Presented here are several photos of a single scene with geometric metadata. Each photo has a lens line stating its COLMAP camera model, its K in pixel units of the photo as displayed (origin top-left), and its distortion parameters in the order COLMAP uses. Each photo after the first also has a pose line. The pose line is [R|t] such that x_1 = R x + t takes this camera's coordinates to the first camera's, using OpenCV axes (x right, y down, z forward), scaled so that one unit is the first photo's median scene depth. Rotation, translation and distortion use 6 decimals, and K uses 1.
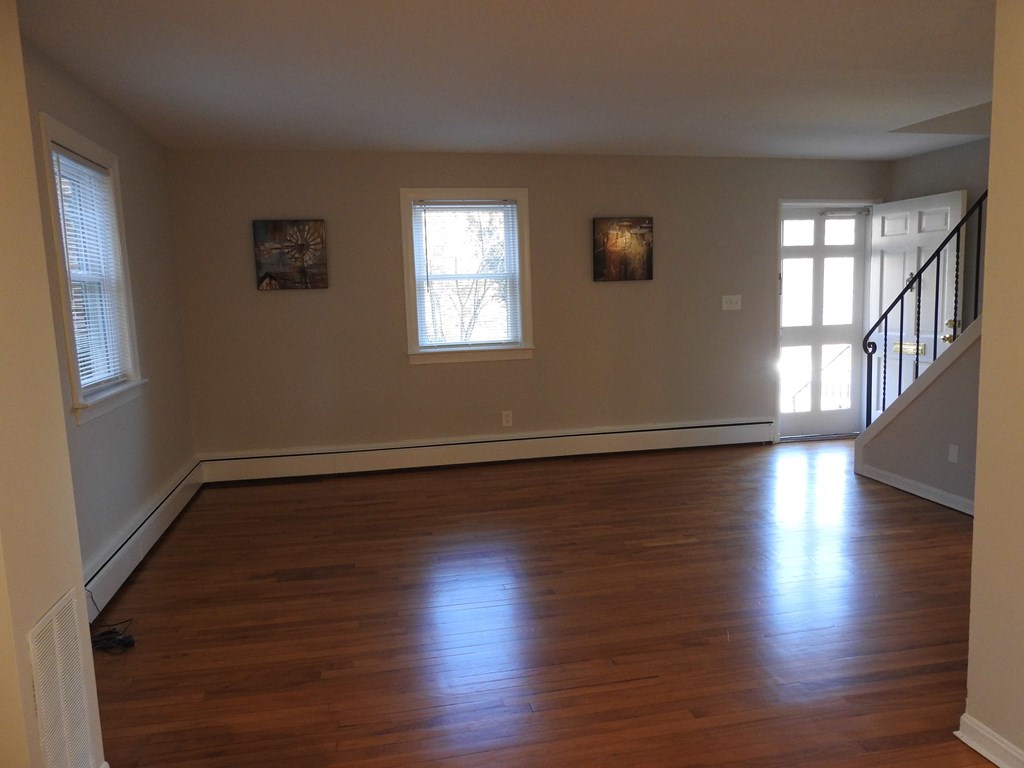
lens RADIAL K [[733.1, 0, 511.3], [0, 733.1, 380.4], [0, 0, 1]] dist [0.002066, 0.001125]
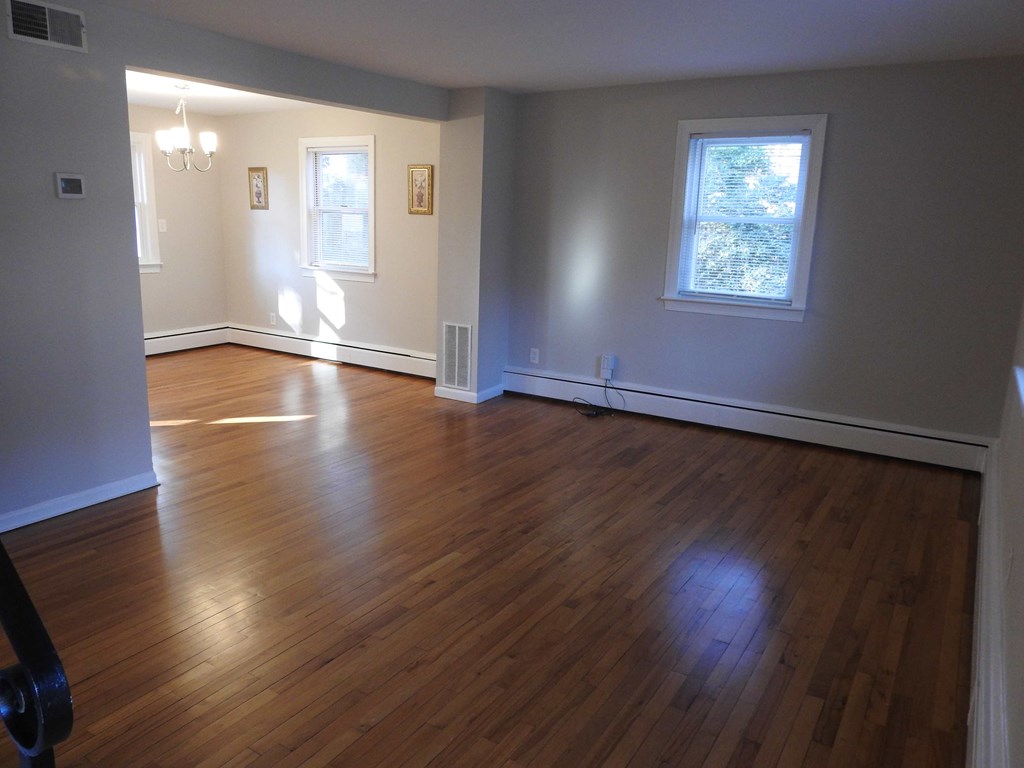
lens RADIAL K [[733.1, 0, 509.7], [0, 733.1, 383.4], [0, 0, 1]] dist [0.002066, 0.001125]
pose [[-0.706016, 0.160600, -0.689746, 0.467339], [-0.095190, 0.943589, 0.317140, -0.153196], [0.701770, 0.289563, -0.650902, 1.047704]]
